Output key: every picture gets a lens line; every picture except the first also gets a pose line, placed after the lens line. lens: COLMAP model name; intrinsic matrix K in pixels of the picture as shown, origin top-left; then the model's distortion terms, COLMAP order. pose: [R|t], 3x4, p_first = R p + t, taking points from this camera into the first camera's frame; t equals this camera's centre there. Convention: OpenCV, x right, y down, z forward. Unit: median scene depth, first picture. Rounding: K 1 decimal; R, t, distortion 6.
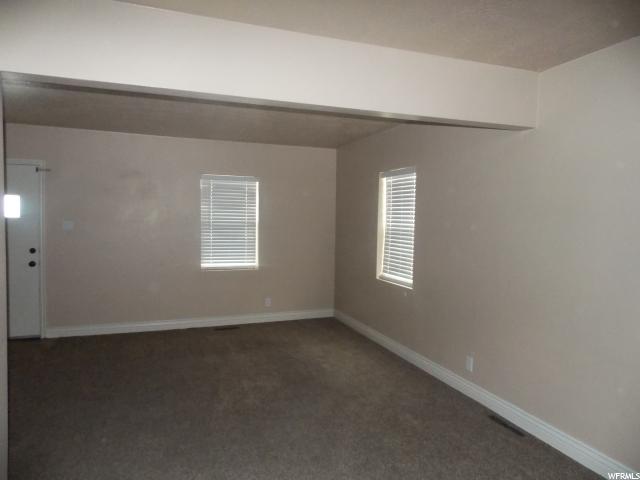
lens RADIAL K [[418.8, 0, 322.9], [0, 418.8, 231.4], [0, 0, 1]] dist [0.003328, 0.000752]
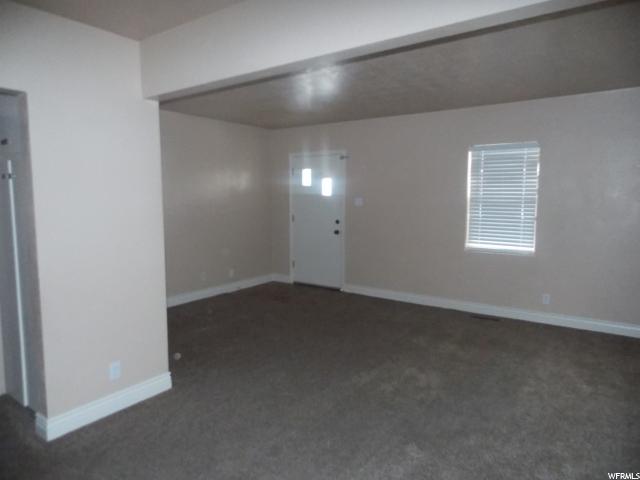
lens RADIAL K [[418.8, 0, 322.9], [0, 418.8, 231.4], [0, 0, 1]] dist [0.003328, 0.000752]
pose [[0.551238, 0.052506, -0.832694, 0.307001], [-0.018241, 0.998538, 0.050887, 0.009537], [0.834149, -0.012861, 0.551390, 0.225623]]
